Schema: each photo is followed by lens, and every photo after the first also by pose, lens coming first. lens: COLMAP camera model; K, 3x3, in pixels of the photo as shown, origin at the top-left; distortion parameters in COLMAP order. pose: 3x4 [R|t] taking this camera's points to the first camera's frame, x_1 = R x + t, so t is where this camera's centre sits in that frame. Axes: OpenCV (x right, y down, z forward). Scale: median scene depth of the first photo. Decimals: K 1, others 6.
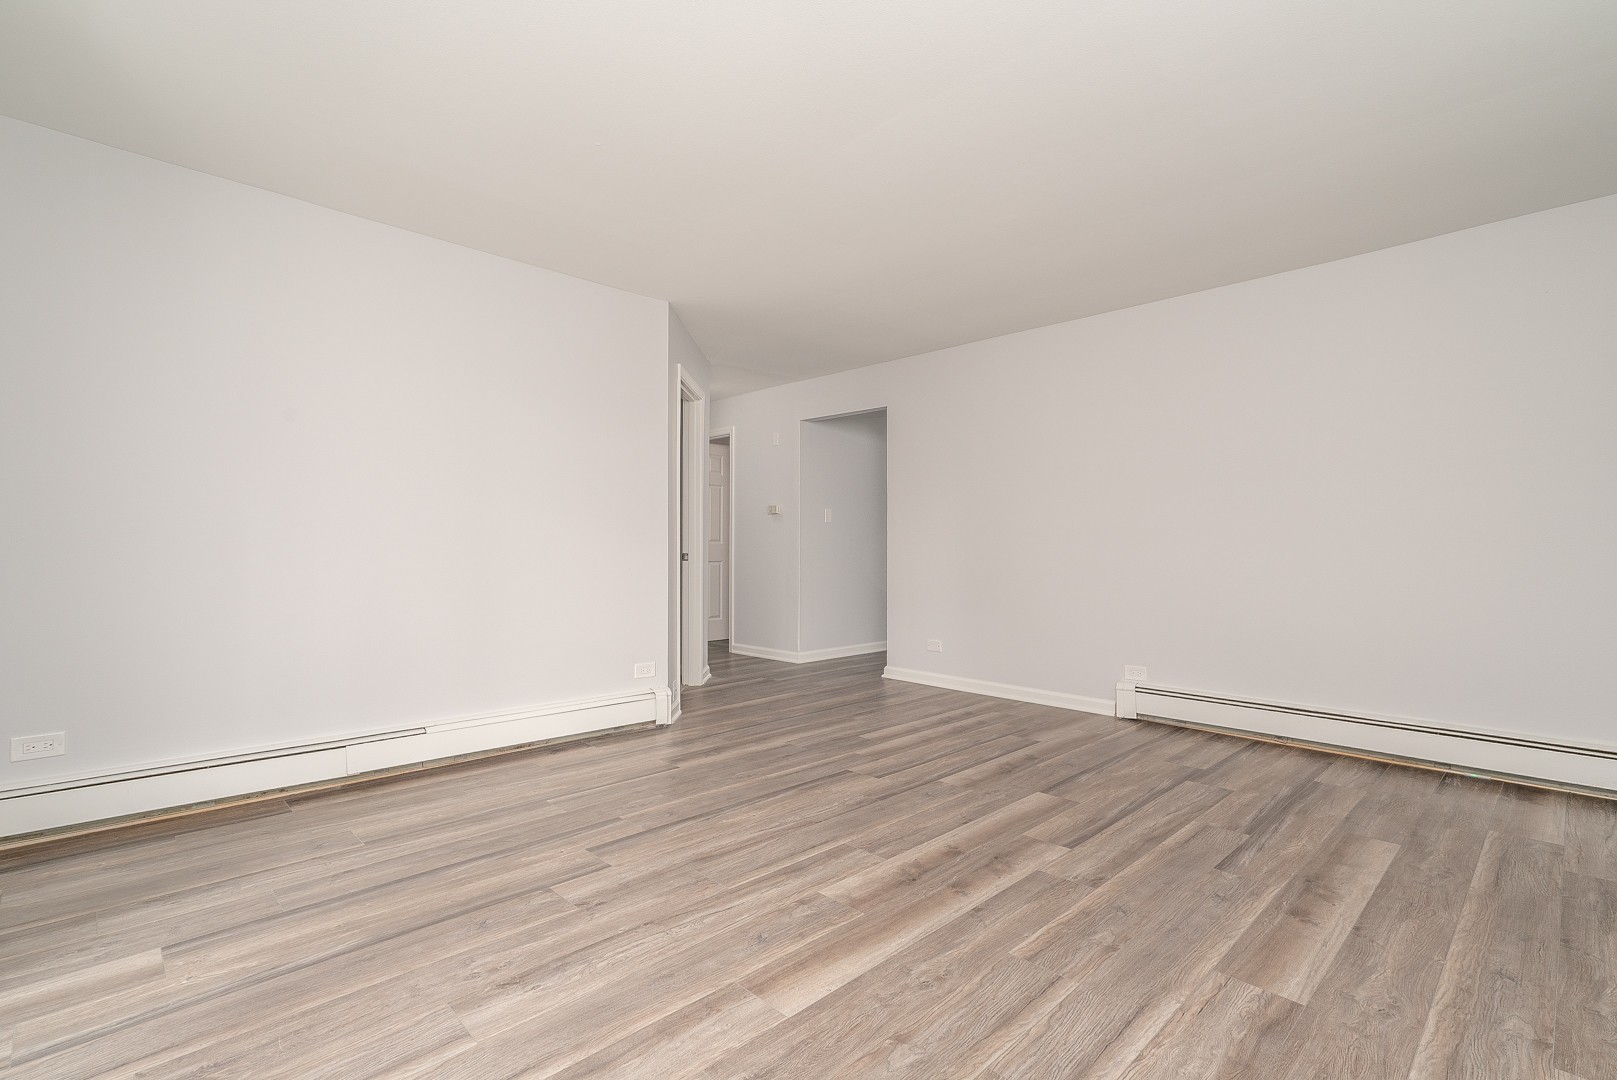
lens RADIAL K [[747.4, 0, 809.3], [0, 747.4, 544.1], [0, 0, 1]] dist [0.000631, 0.000075]
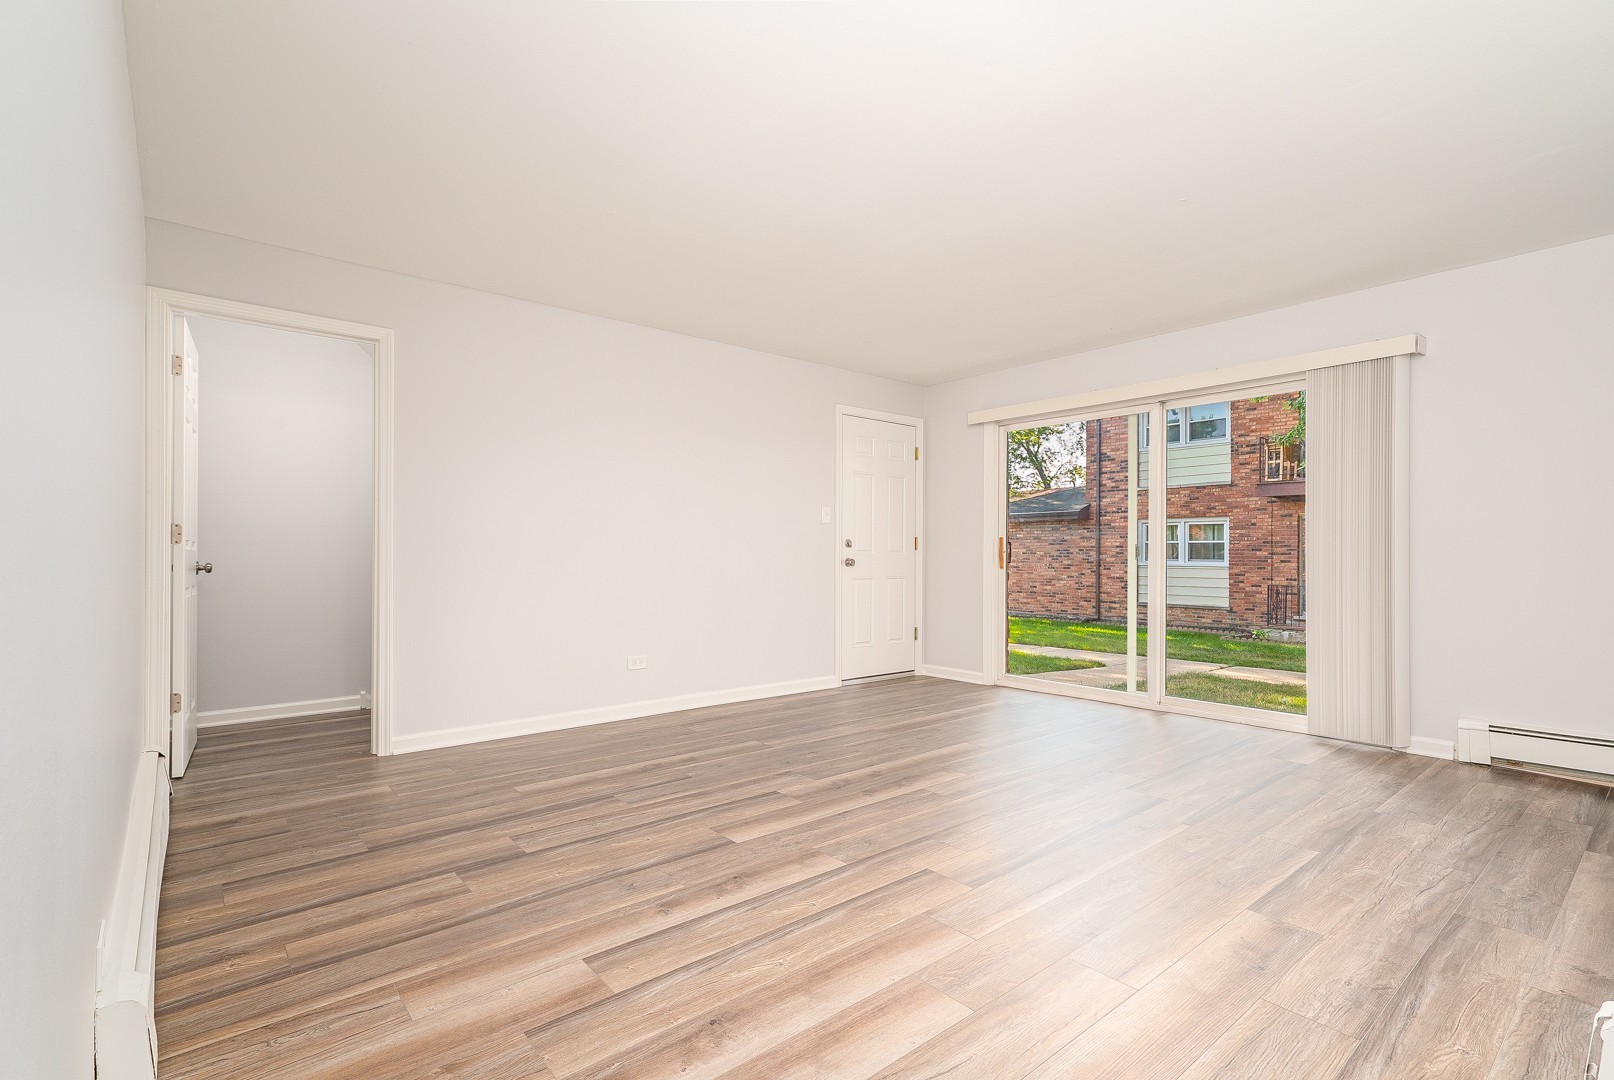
lens RADIAL K [[746.0, 0, 805.7], [0, 746.0, 548.1], [0, 0, 1]] dist [0.000631, 0.000075]
pose [[-0.997110, -0.002384, 0.075931, 0.190884], [-0.003396, 0.999907, -0.013207, 0.009770], [-0.075892, -0.013427, -0.997026, 2.127226]]
